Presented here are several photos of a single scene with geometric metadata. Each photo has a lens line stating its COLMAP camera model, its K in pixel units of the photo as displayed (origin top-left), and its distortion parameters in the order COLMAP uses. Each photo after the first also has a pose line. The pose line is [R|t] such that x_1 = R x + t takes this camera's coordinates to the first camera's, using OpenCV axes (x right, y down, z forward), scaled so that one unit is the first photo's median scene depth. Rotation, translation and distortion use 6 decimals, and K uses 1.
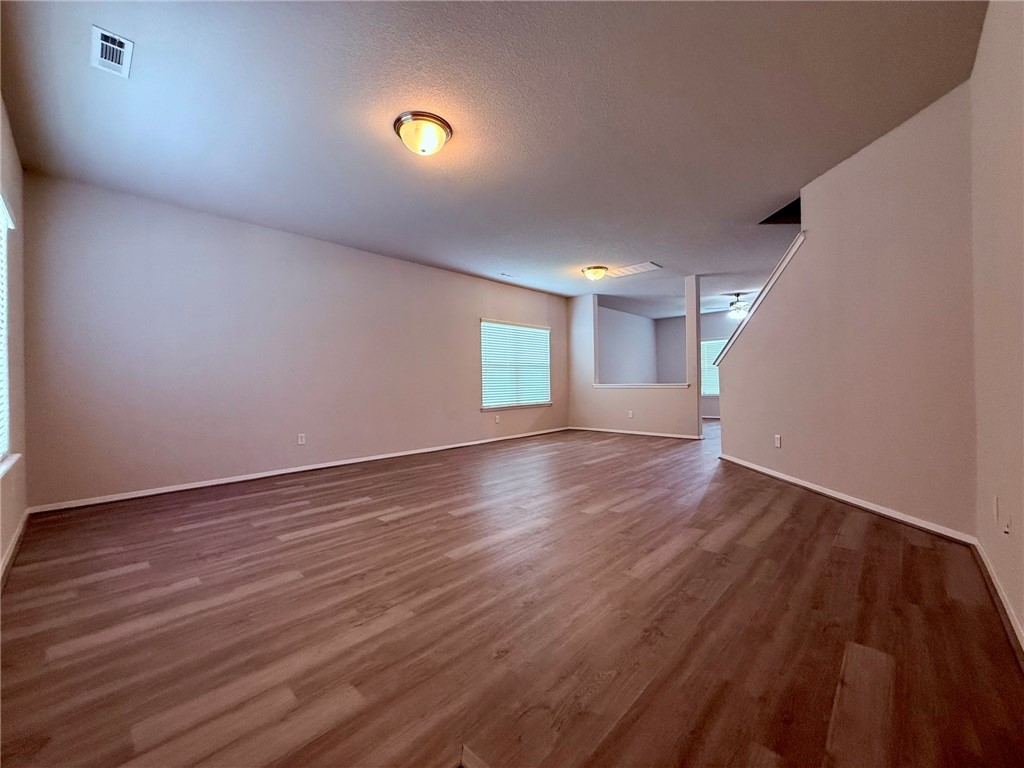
lens RADIAL K [[409.7, 0, 513.1], [0, 409.7, 385.9], [0, 0, 1]] dist [-0.006934, 0.001659]
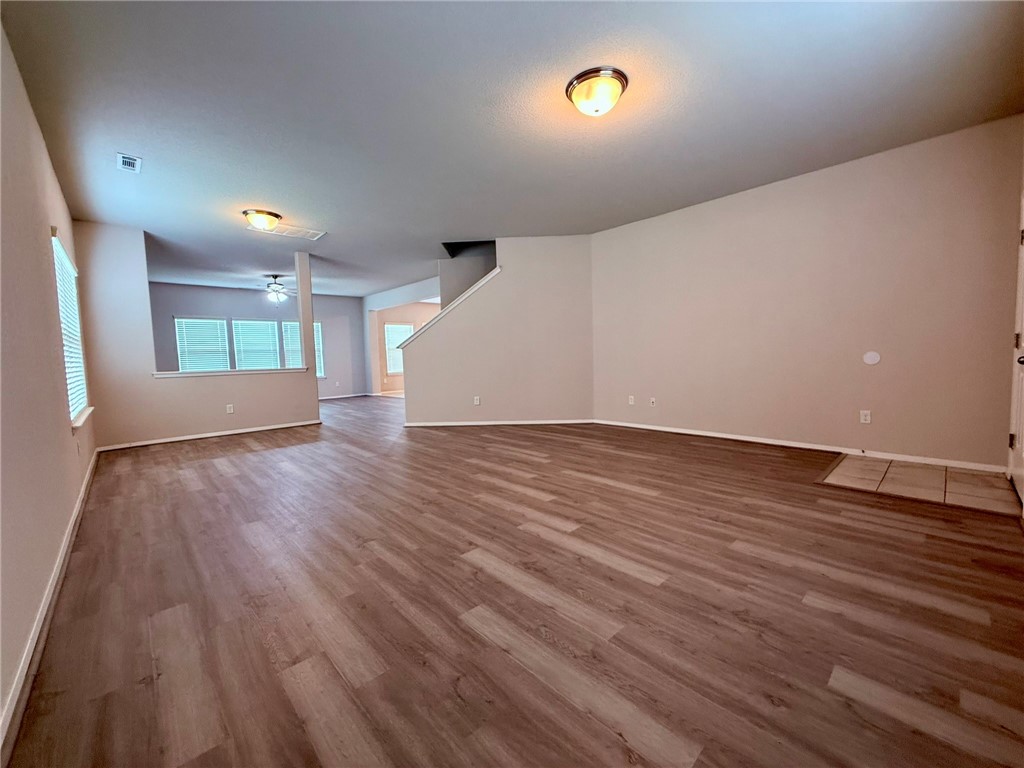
lens RADIAL K [[409.7, 0, 511.2], [0, 409.7, 392.2], [0, 0, 1]] dist [-0.006934, 0.001659]
pose [[0.065731, -0.078657, 0.994732, -1.235643], [0.038296, 0.996353, 0.076255, -0.005829], [-0.997102, 0.033082, 0.068504, 1.182916]]
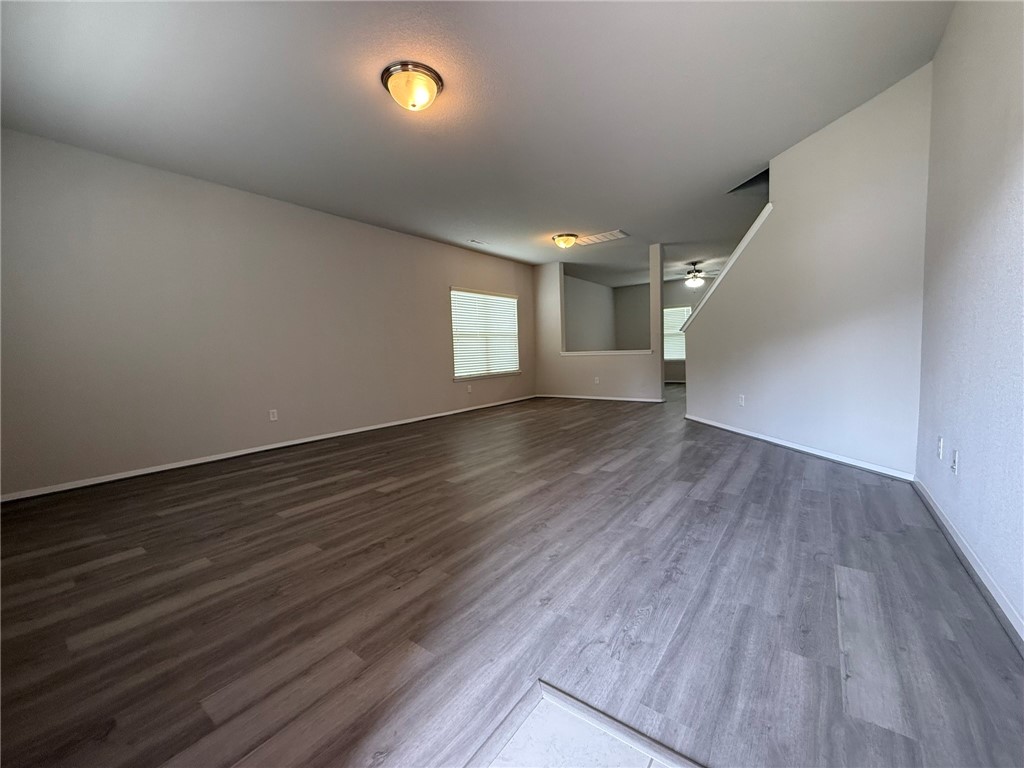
lens RADIAL K [[409.7, 0, 512.3], [0, 409.7, 385.4], [0, 0, 1]] dist [-0.006934, 0.001659]
pose [[0.993127, -0.029345, 0.113301, -0.122313], [0.021287, 0.997200, 0.071683, 0.007191], [-0.115087, -0.068778, 0.990972, -0.007046]]
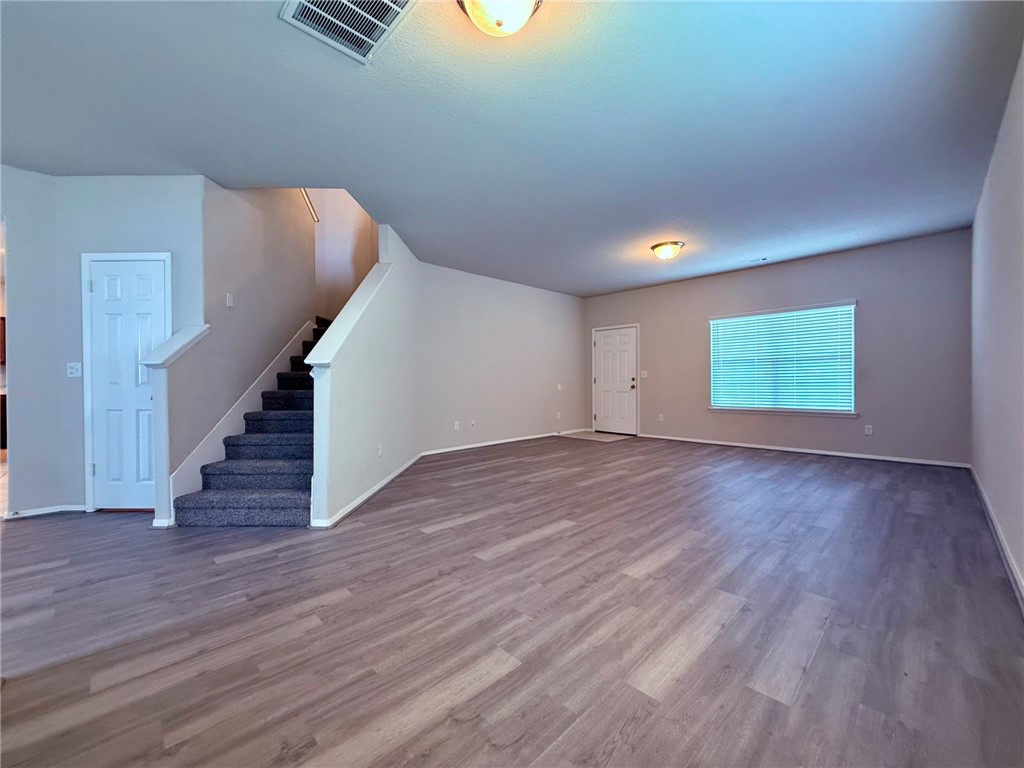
lens RADIAL K [[409.7, 0, 514.9], [0, 409.7, 384.1], [0, 0, 1]] dist [-0.006934, 0.001659]
pose [[-0.998671, 0.018826, 0.047979, 0.360426], [0.019744, 0.999629, 0.018738, -0.049952], [-0.047608, 0.019661, -0.998673, 2.914281]]
